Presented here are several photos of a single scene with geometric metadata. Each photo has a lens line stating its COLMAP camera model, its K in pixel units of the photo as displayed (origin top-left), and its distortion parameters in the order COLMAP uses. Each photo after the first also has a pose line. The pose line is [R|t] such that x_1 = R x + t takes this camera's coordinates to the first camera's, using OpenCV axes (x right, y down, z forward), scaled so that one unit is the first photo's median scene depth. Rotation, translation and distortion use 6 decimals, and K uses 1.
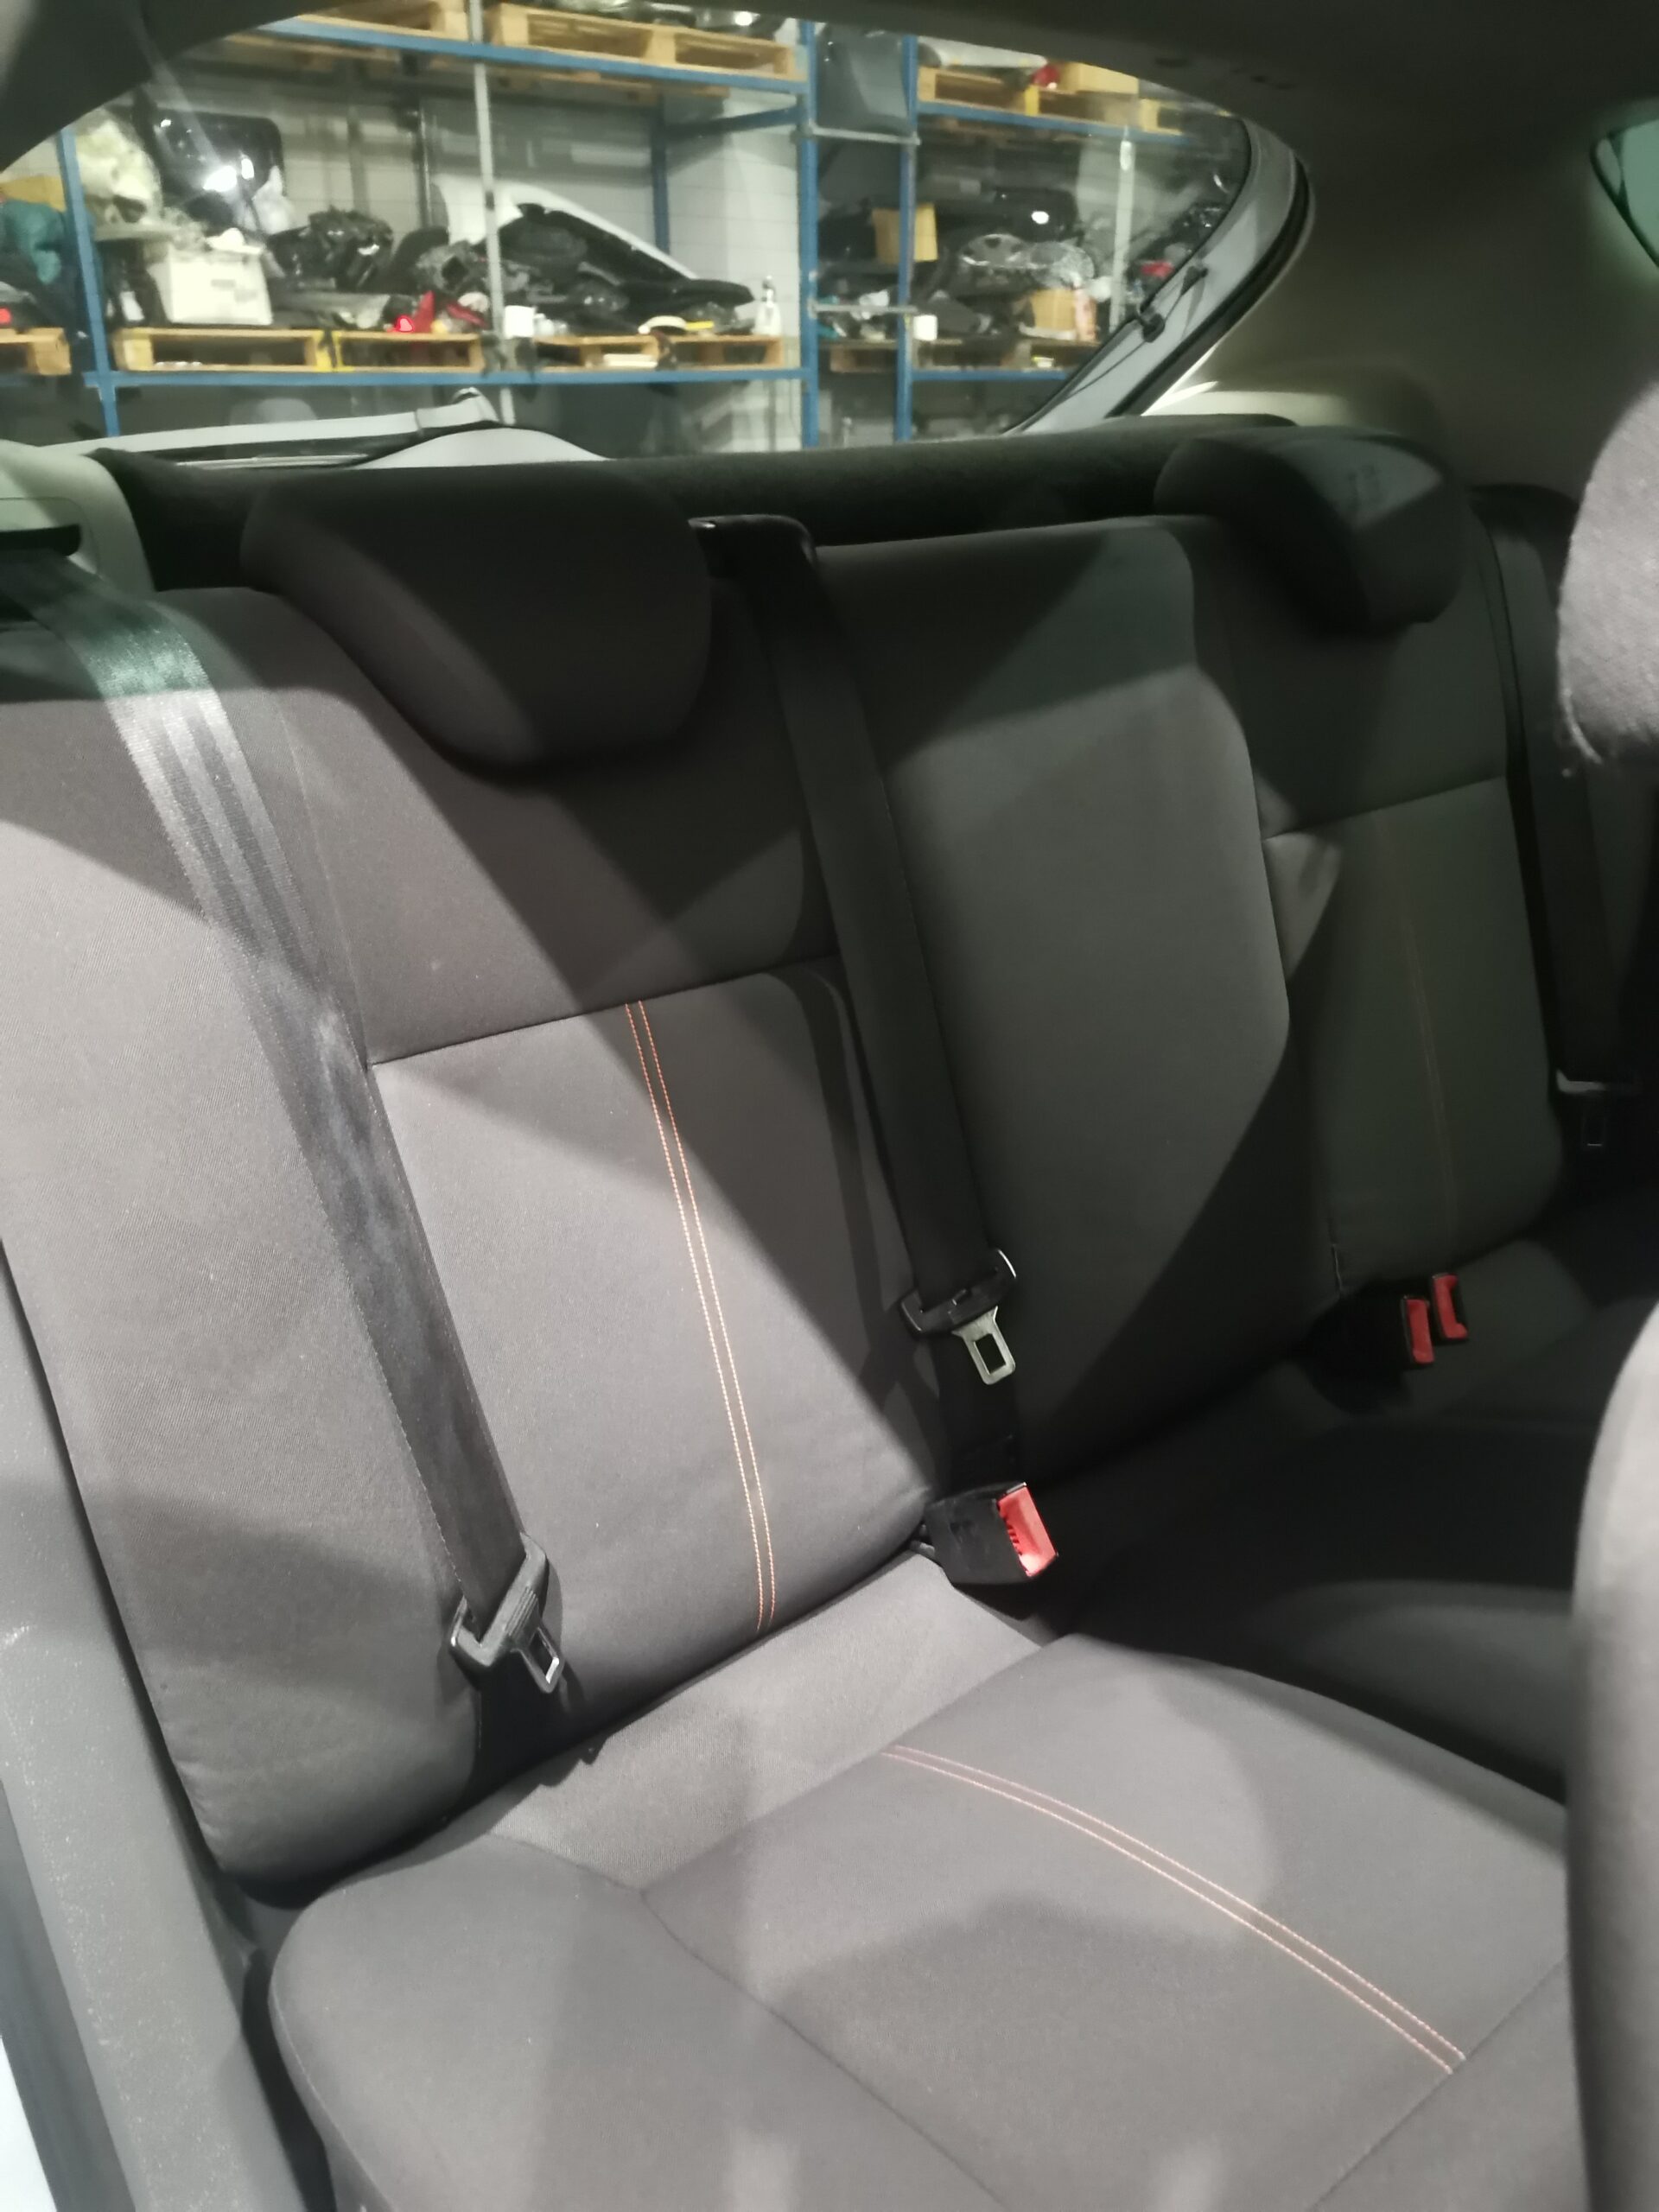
lens RADIAL K [[1660.5, 0, 829.5], [0, 1660.5, 1106.0], [0, 0, 1]] dist [0.069800, -0.076804]
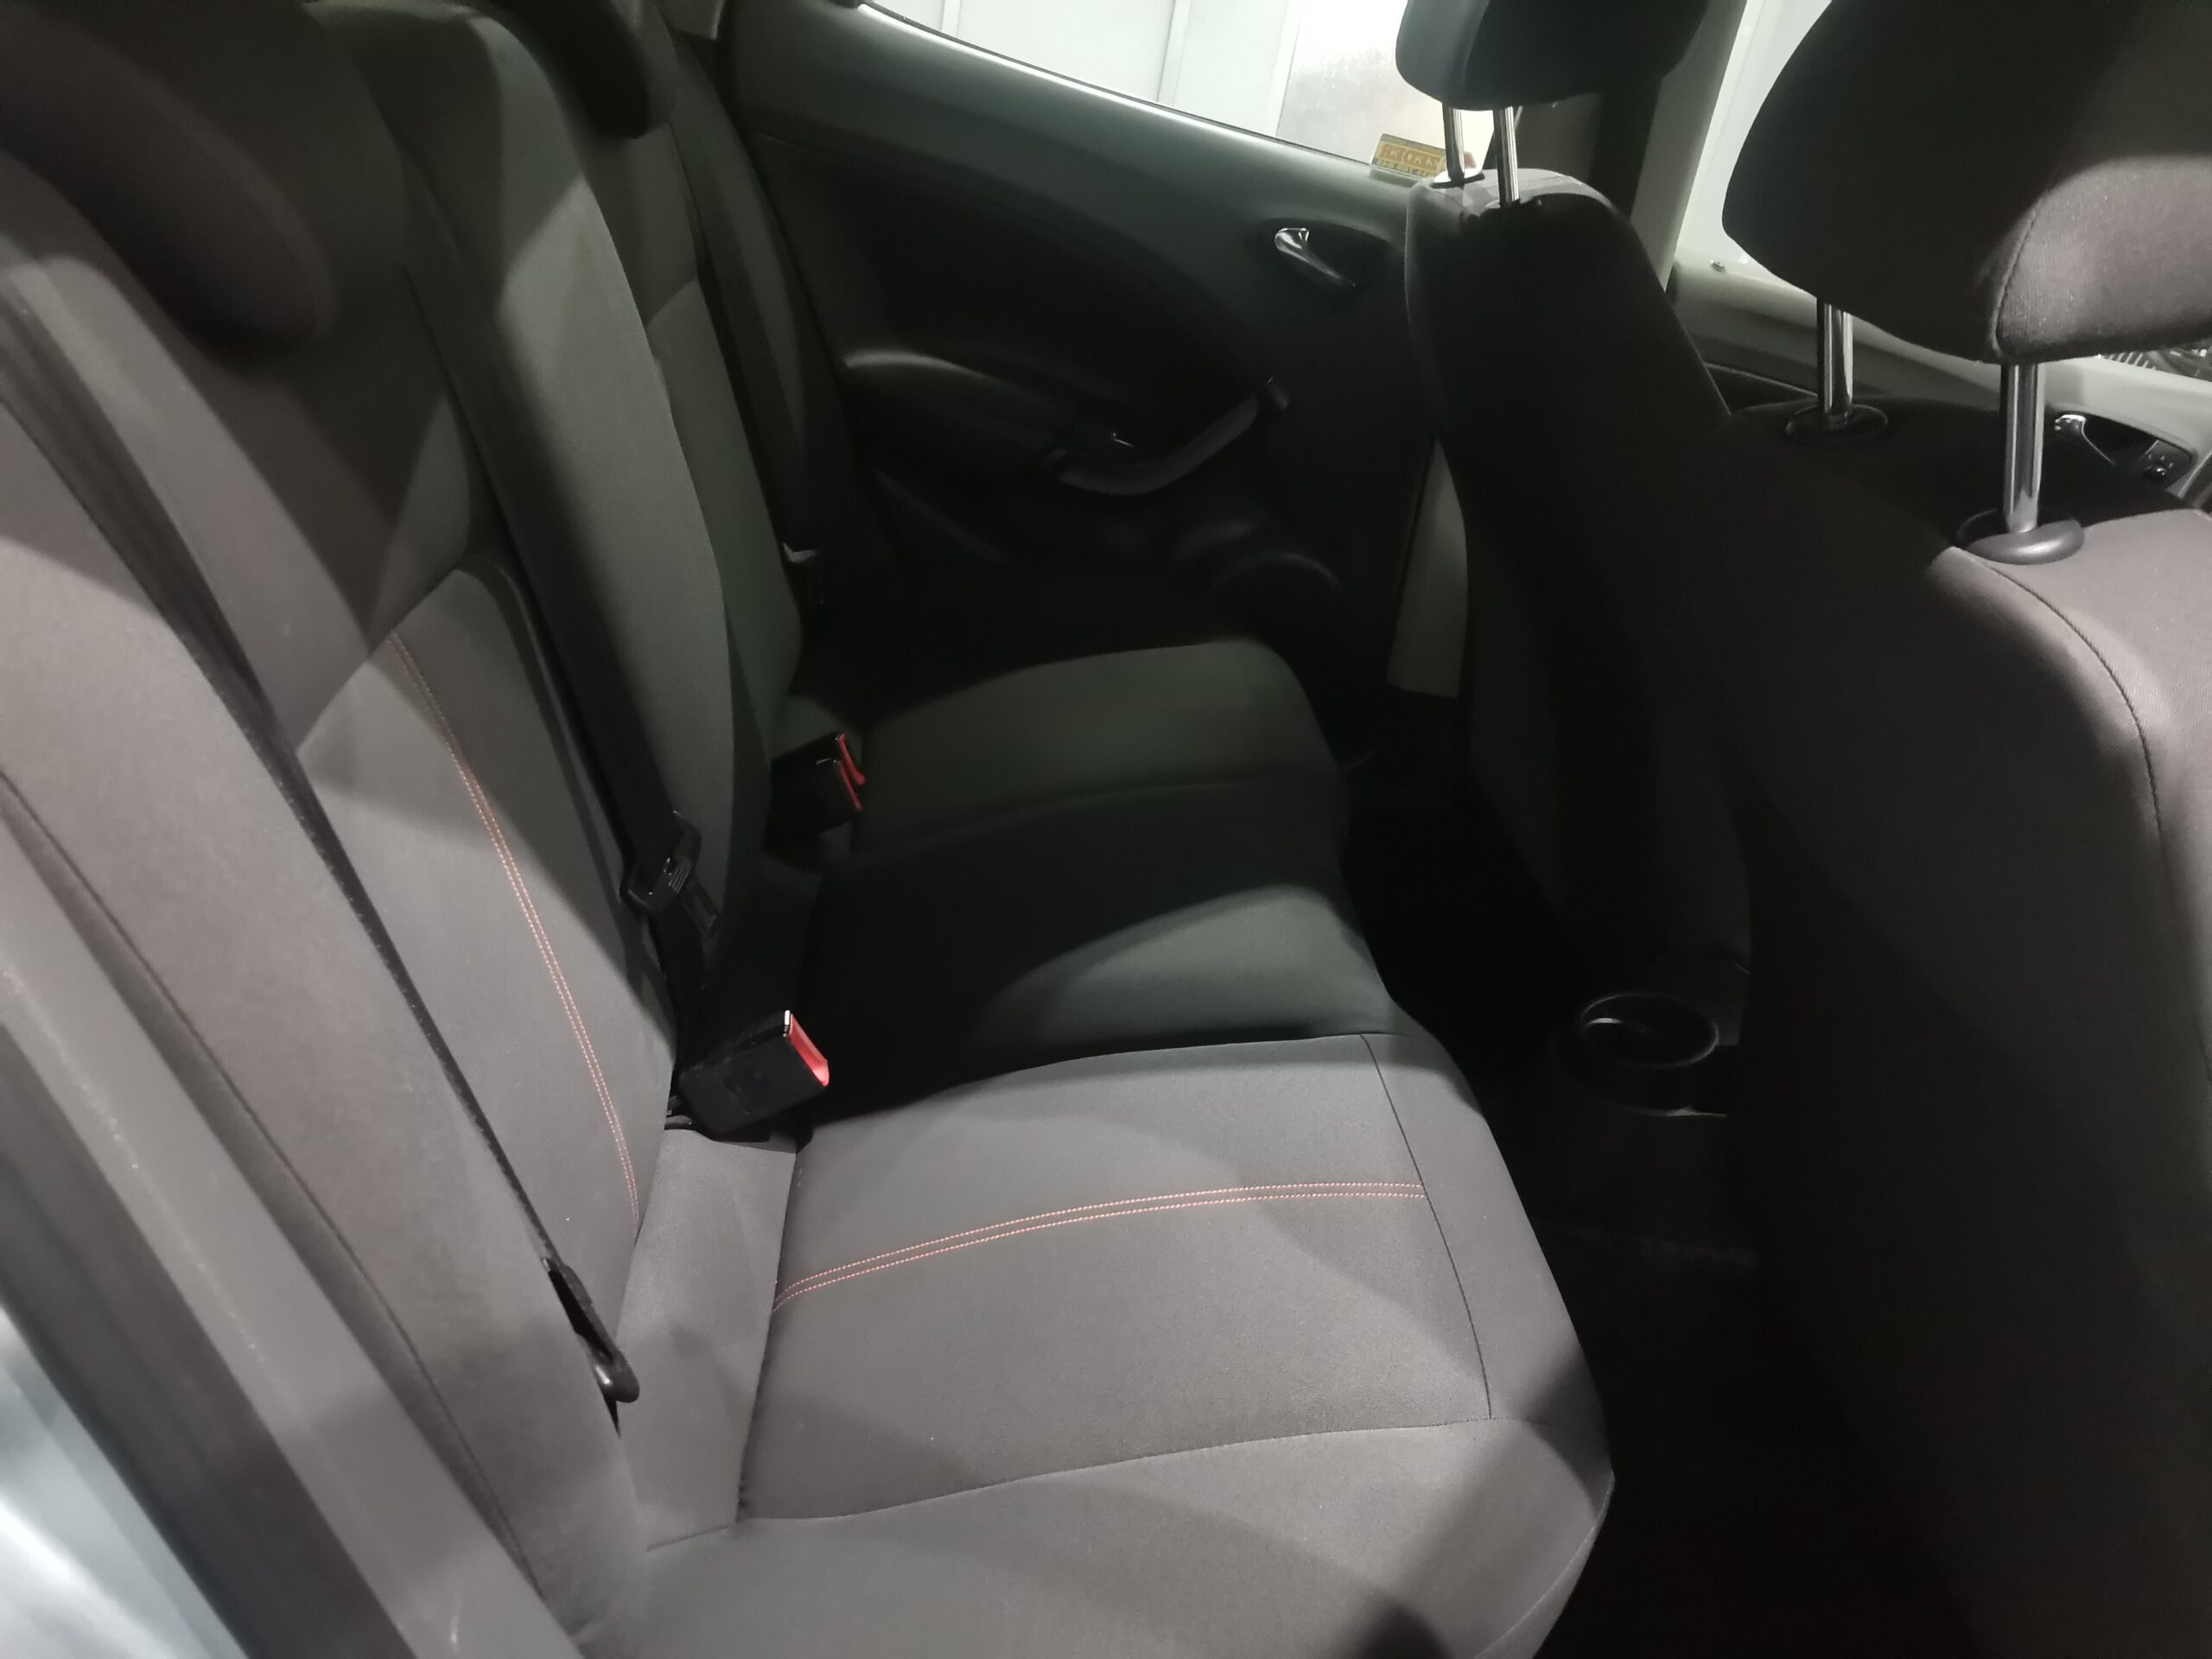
lens RADIAL K [[1660.5, 0, 1106.0], [0, 1660.5, 829.5], [0, 0, 1]] dist [0.069800, -0.076804]
pose [[0.611622, -0.314092, 0.726130, -0.401602], [0.218114, 0.949190, 0.226859, -0.060563], [-0.760490, 0.019628, 0.649053, 0.145601]]
